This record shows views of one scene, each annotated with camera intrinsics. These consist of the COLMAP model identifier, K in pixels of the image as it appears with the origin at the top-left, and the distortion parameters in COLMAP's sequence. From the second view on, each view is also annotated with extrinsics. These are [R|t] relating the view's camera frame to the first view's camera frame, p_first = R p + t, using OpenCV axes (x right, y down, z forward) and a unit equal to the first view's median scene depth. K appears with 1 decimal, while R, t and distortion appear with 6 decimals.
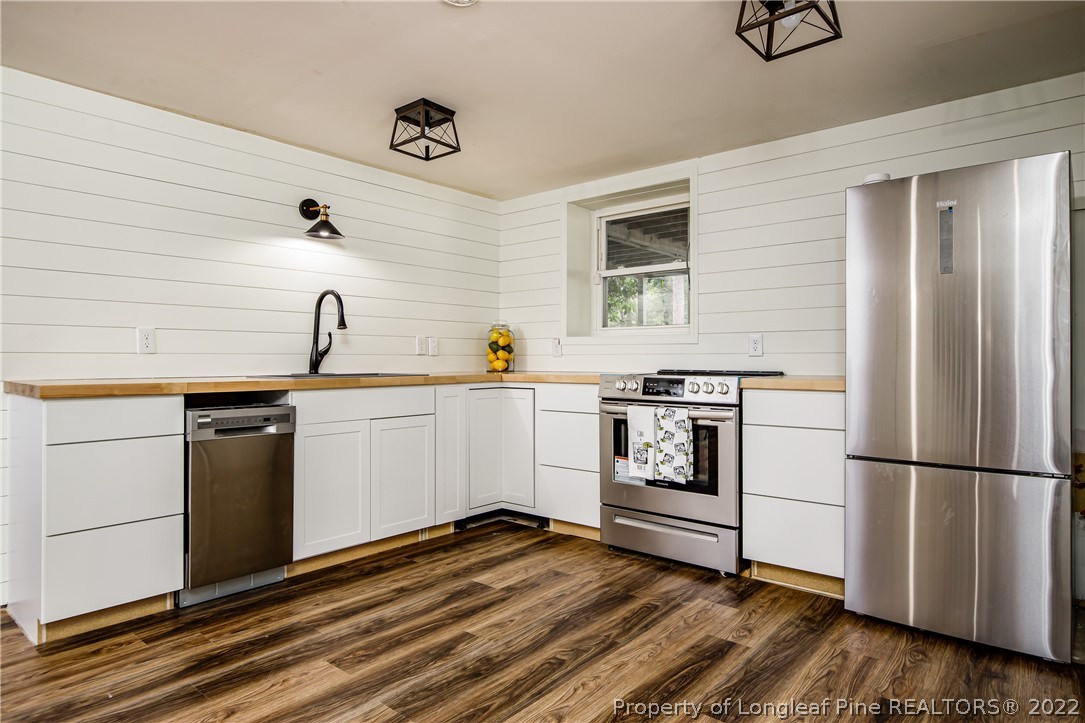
lens RADIAL K [[635.2, 0, 549.8], [0, 635.2, 363.1], [0, 0, 1]] dist [0.004915, -0.000425]
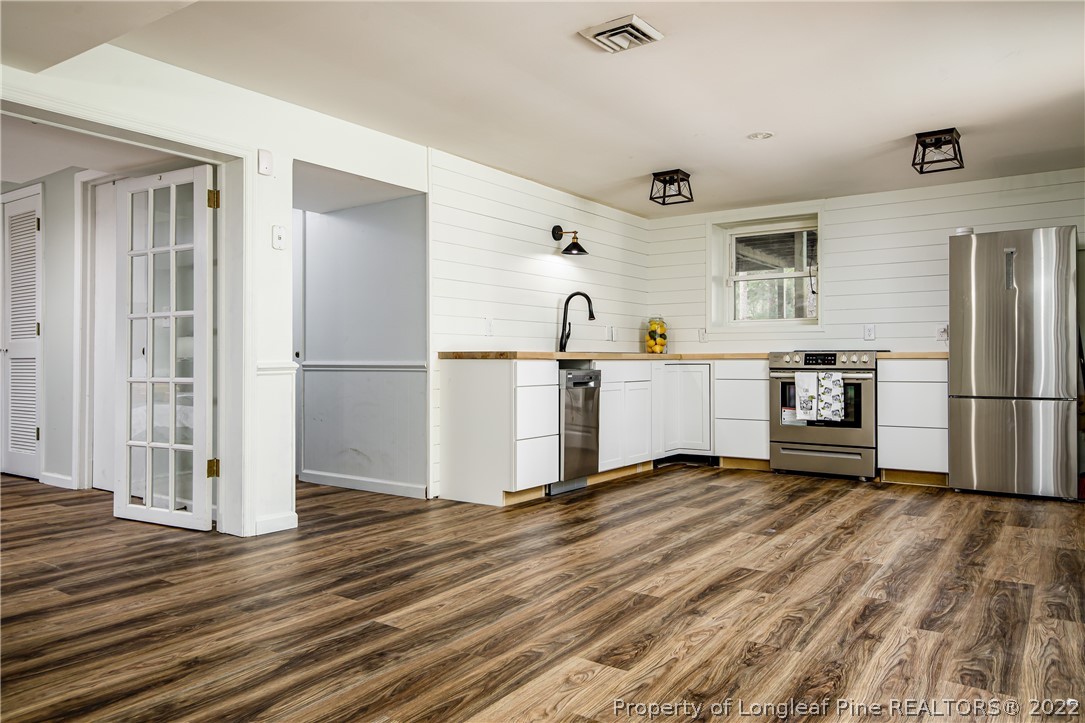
lens RADIAL K [[751.7, 0, 538.4], [0, 751.7, 365.0], [0, 0, 1]] dist [-0.029012, 0.006561]
pose [[0.996500, -0.001075, 0.083592, -0.642496], [0.001106, 0.999999, -0.000330, 0.051716], [-0.083591, 0.000422, 0.996500, -0.718193]]
